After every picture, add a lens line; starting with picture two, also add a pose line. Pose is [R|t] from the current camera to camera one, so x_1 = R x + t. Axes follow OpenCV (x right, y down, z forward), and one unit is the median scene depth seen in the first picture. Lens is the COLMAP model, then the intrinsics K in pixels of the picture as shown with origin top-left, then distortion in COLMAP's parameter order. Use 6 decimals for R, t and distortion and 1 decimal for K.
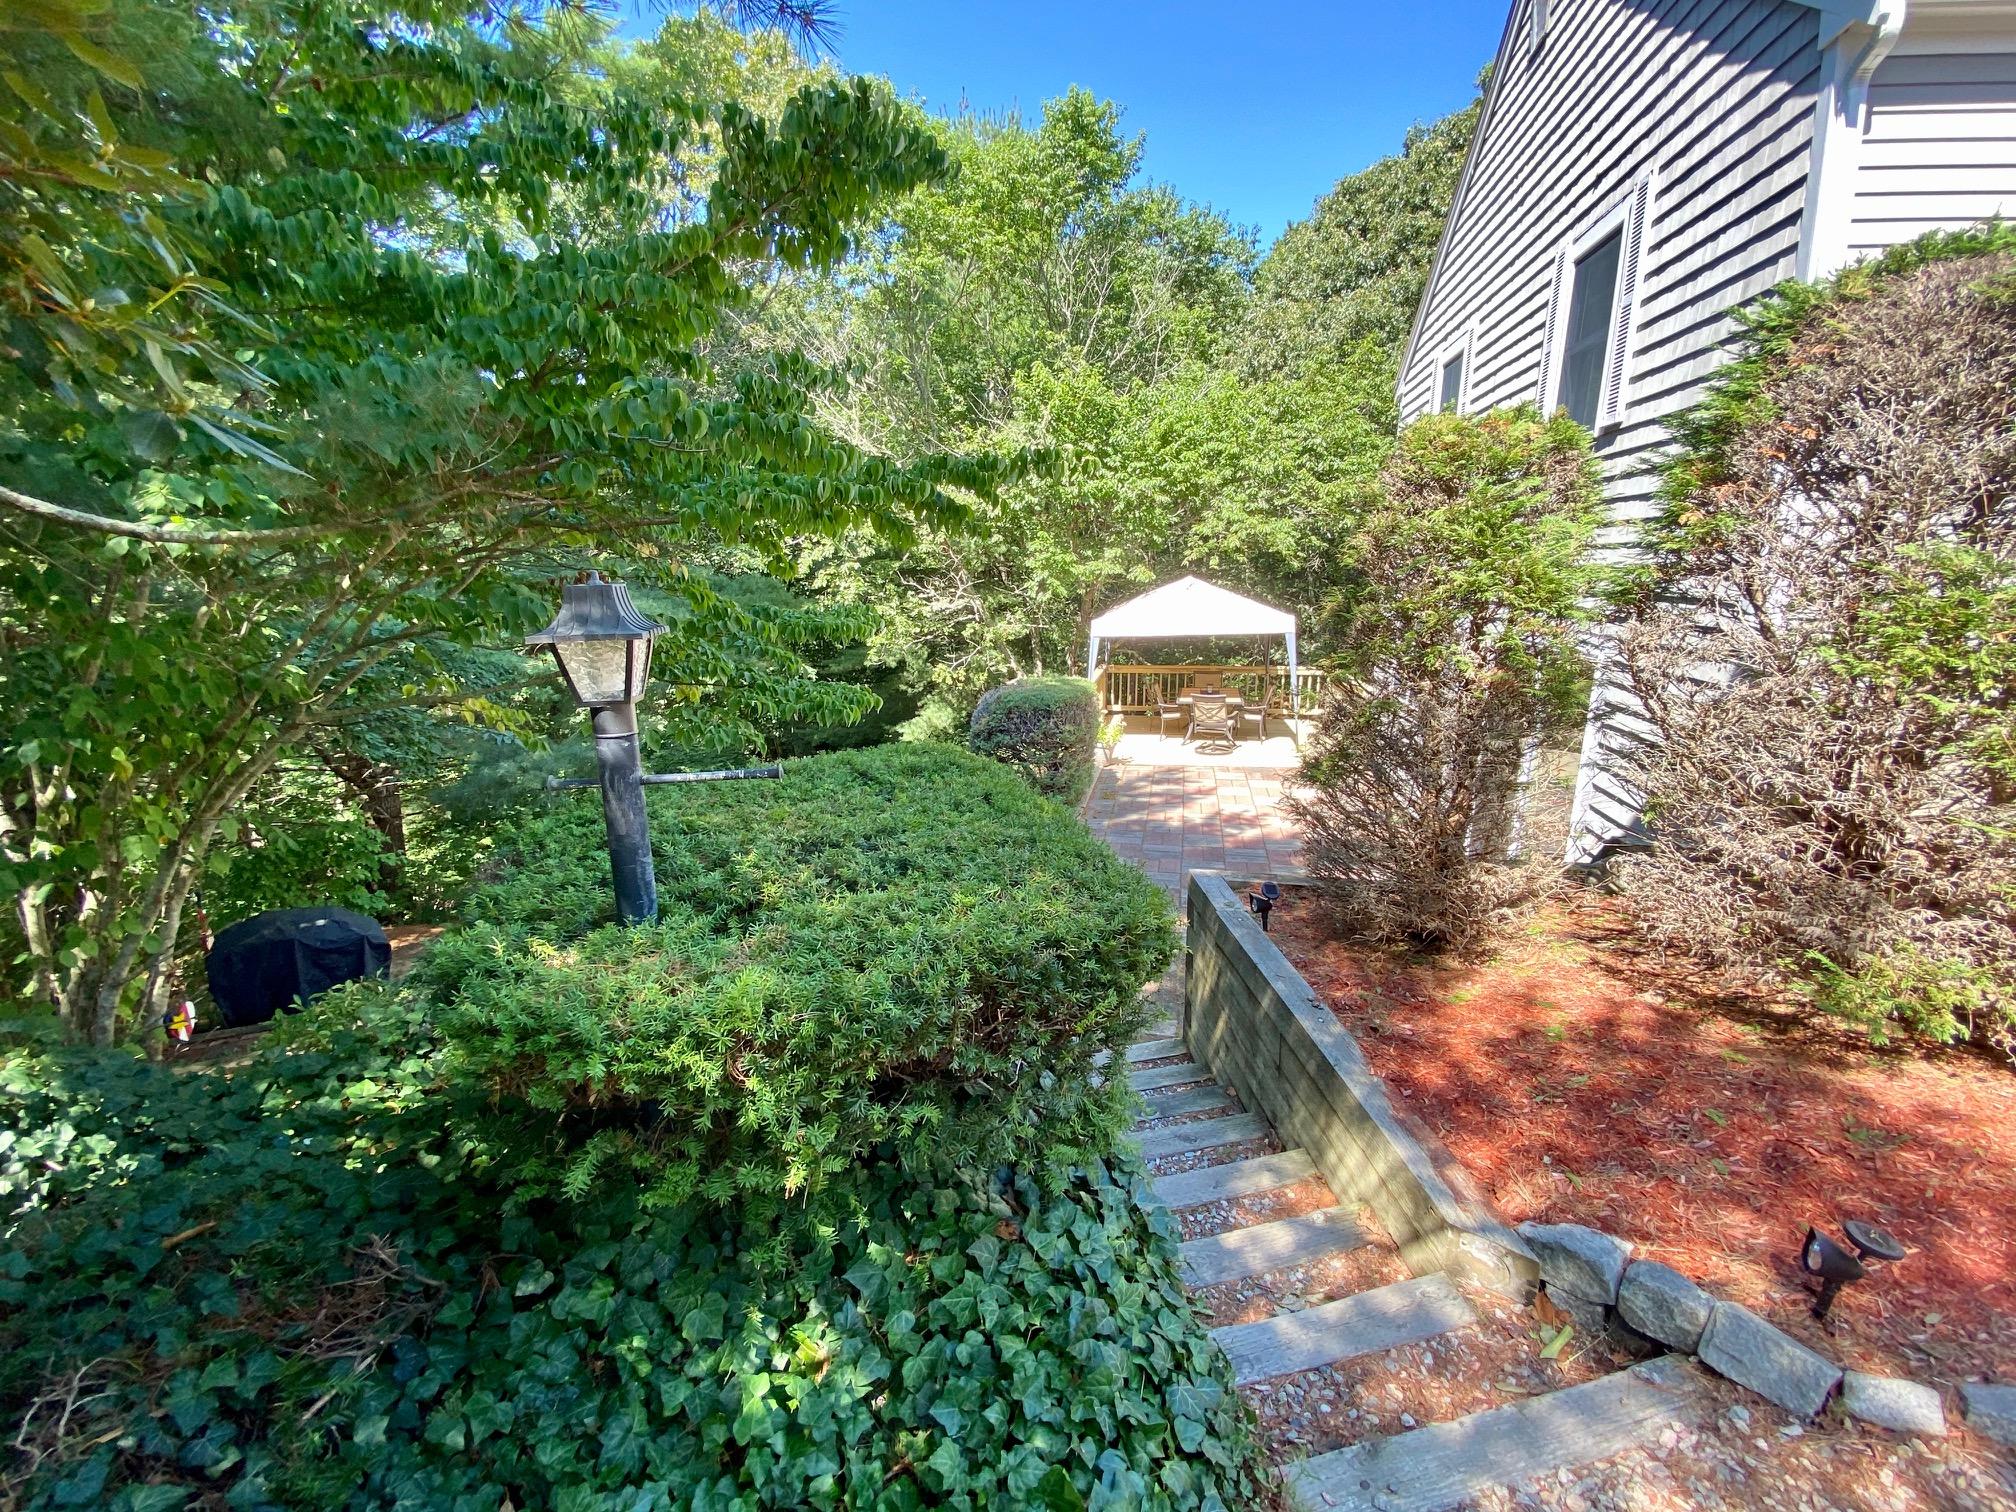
lens RADIAL K [[810.1, 0, 1013.5], [0, 810.1, 758.0], [0, 0, 1]] dist [0.025109, -0.028006]
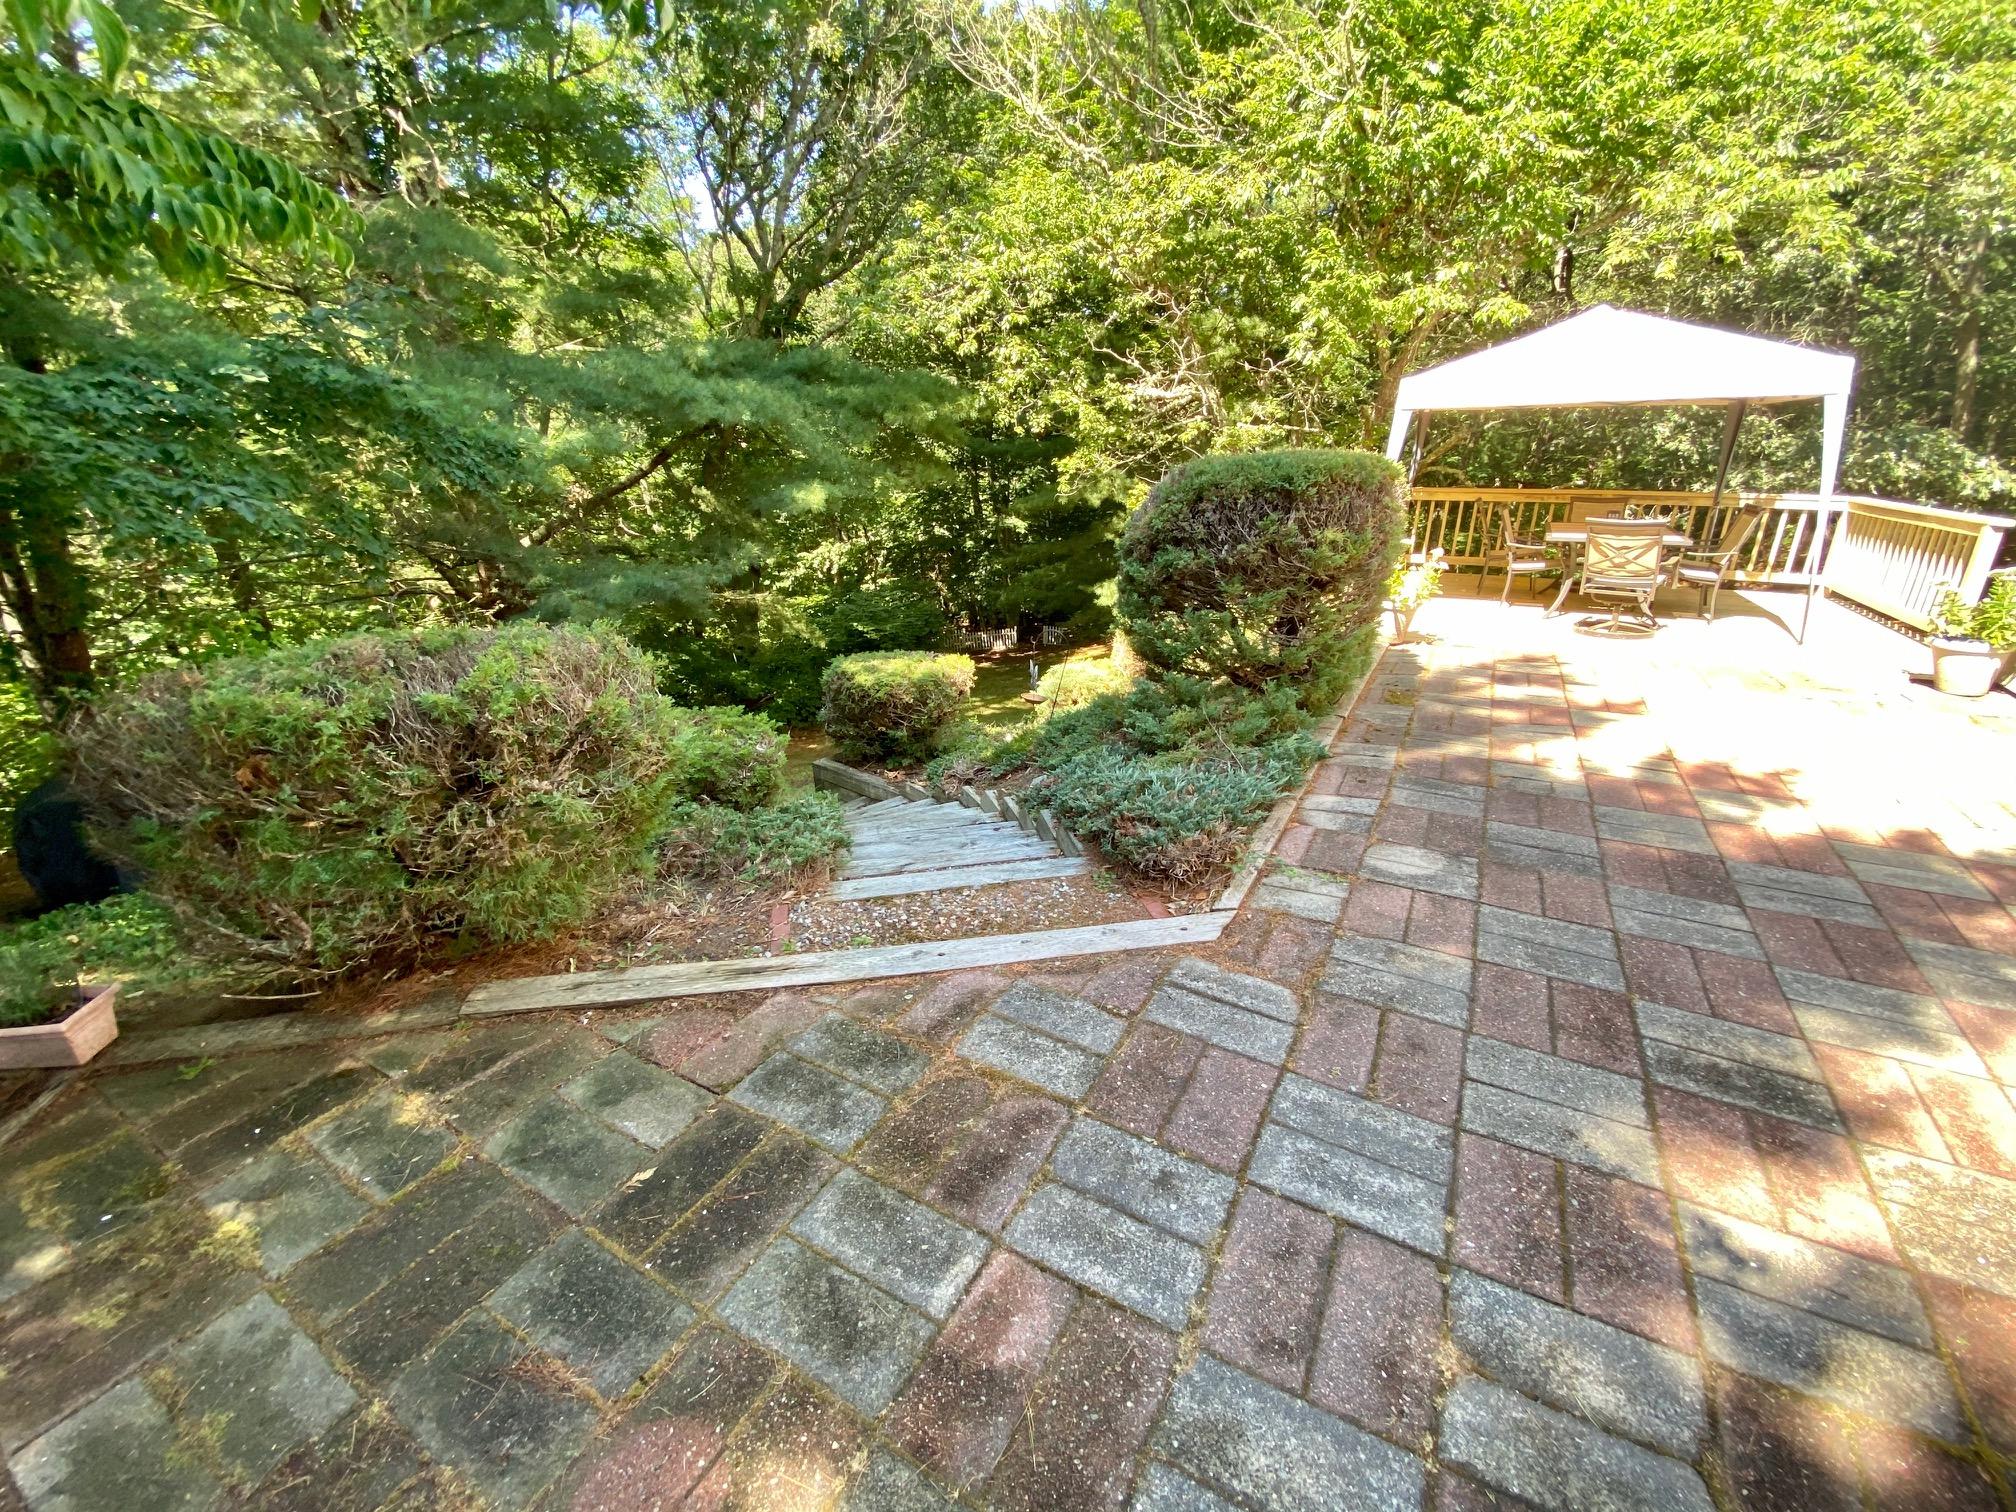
lens RADIAL K [[810.1, 0, 1013.5], [0, 810.1, 758.0], [0, 0, 1]] dist [0.025109, -0.028006]
pose [[0.954374, 0.106966, -0.278797, 0.025064], [-0.066198, 0.986197, 0.151768, 0.017244], [0.291183, -0.126388, 0.948282, 0.343448]]
